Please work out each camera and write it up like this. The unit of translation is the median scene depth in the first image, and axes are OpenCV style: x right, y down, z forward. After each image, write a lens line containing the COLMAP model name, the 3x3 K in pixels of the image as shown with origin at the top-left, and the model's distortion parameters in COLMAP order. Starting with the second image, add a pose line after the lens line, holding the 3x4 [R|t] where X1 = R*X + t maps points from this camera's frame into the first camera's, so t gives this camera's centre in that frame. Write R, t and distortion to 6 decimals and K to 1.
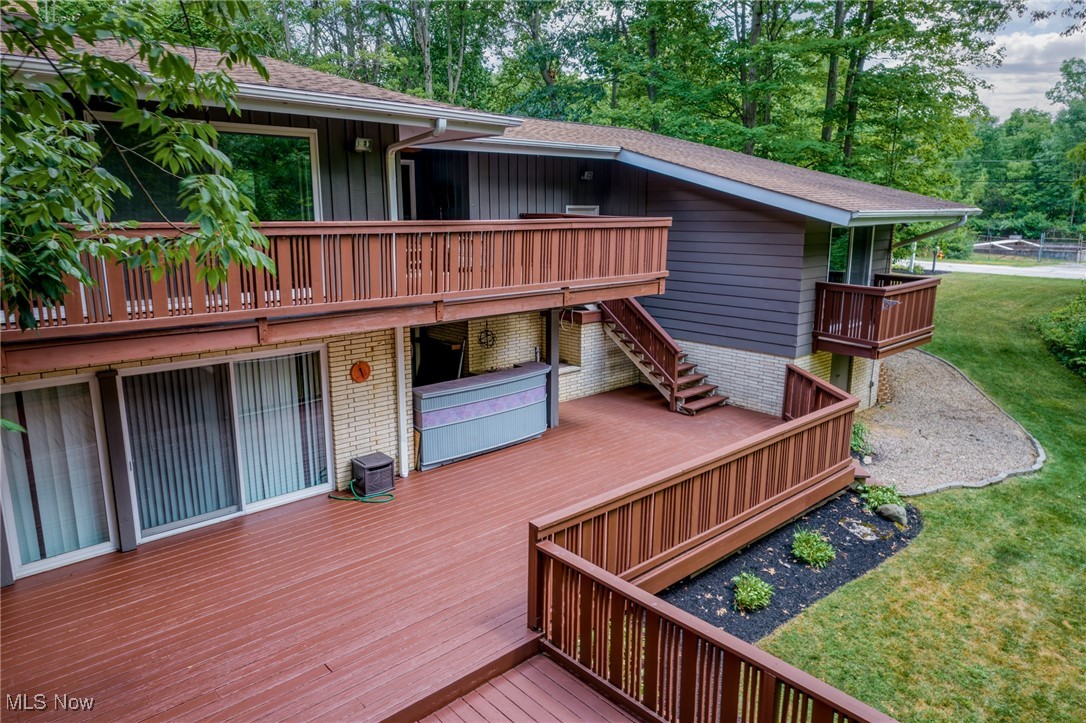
lens RADIAL K [[697.7, 0, 540.7], [0, 697.7, 348.1], [0, 0, 1]] dist [0.000775, 0.002095]
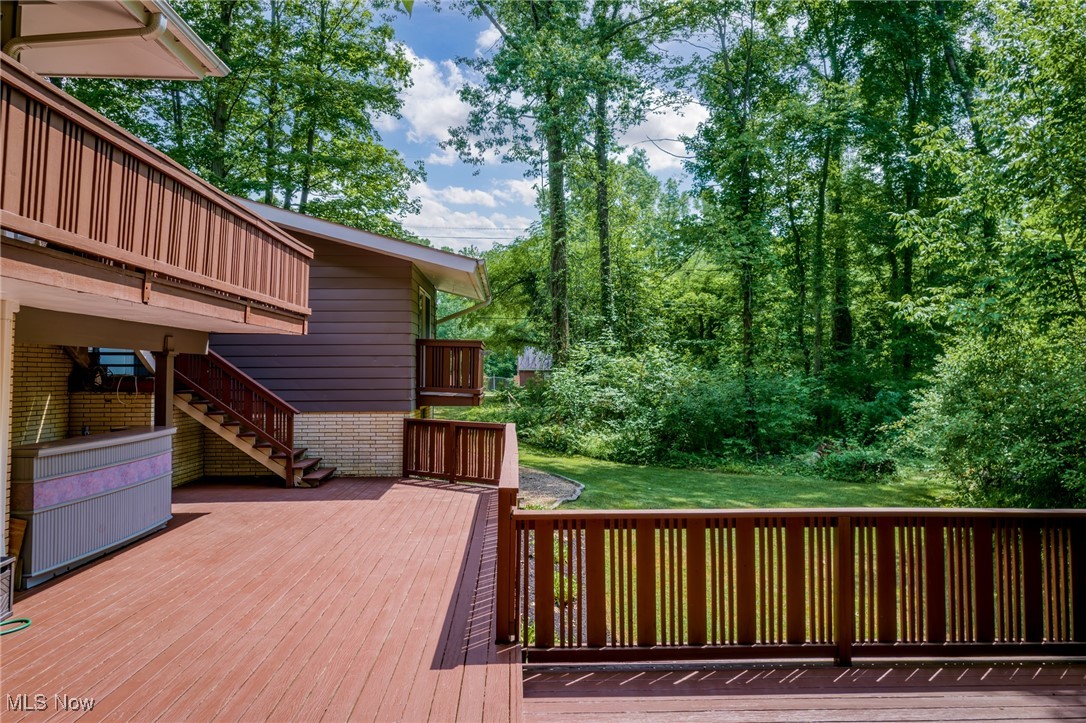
lens RADIAL K [[697.7, 0, 540.7], [0, 697.7, 348.1], [0, 0, 1]] dist [0.000775, 0.002095]
pose [[0.634535, 0.027419, 0.772408, -0.275425], [0.154347, 0.974745, -0.161398, 0.110540], [-0.757326, 0.221631, 0.614278, 0.221712]]
